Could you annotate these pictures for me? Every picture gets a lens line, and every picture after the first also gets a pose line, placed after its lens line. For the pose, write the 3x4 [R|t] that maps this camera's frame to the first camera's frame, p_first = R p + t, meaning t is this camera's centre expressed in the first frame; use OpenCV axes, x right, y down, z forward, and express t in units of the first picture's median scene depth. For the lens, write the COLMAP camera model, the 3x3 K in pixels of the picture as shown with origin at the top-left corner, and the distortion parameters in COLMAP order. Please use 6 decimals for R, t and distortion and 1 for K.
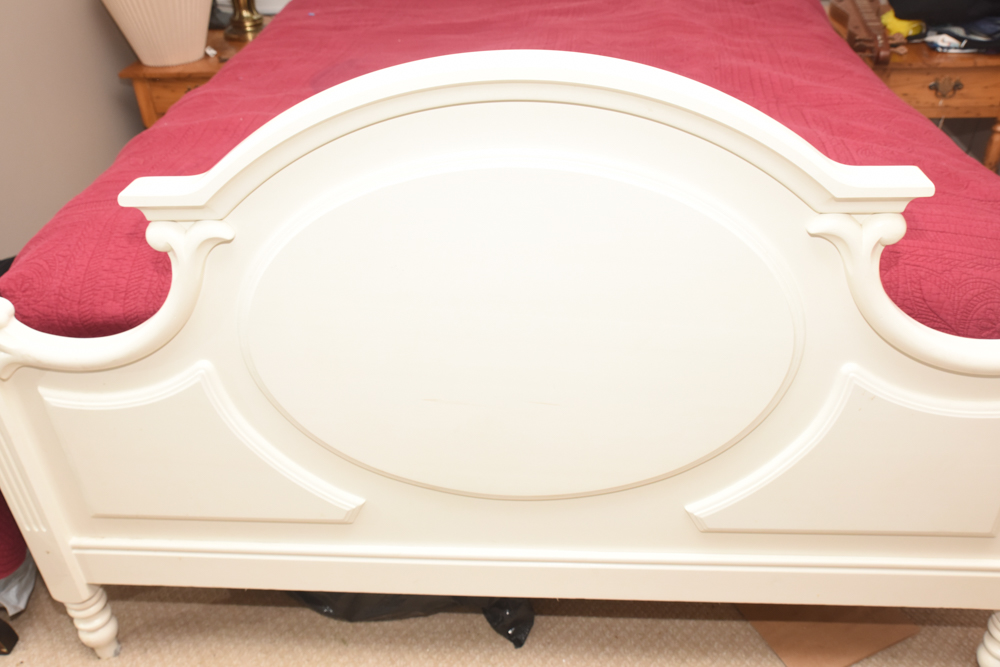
lens RADIAL K [[958.0, 0, 499.0], [0, 958.0, 333.6], [0, 0, 1]] dist [-0.012890, 0.000000]
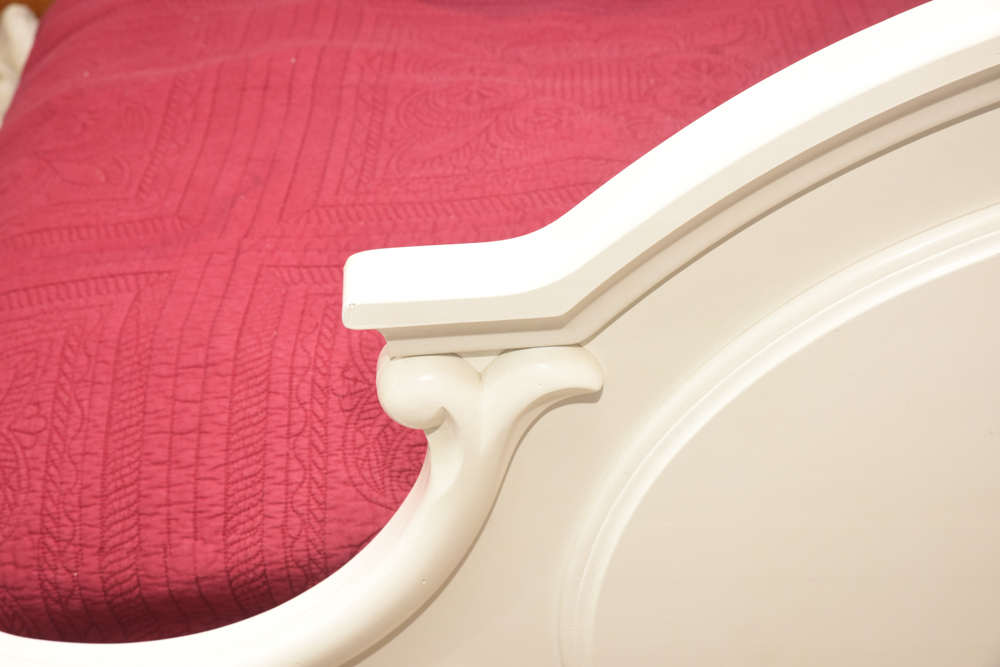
lens RADIAL K [[1941.4, 0, 500.0], [0, 1941.4, 331.5], [0, 0, 1]] dist [0.379438, 0.000000]
pose [[0.995530, -0.062166, 0.071102, -0.331419], [0.065030, 0.997133, -0.038692, -0.082387], [-0.068493, 0.043143, 0.996718, 0.153824]]
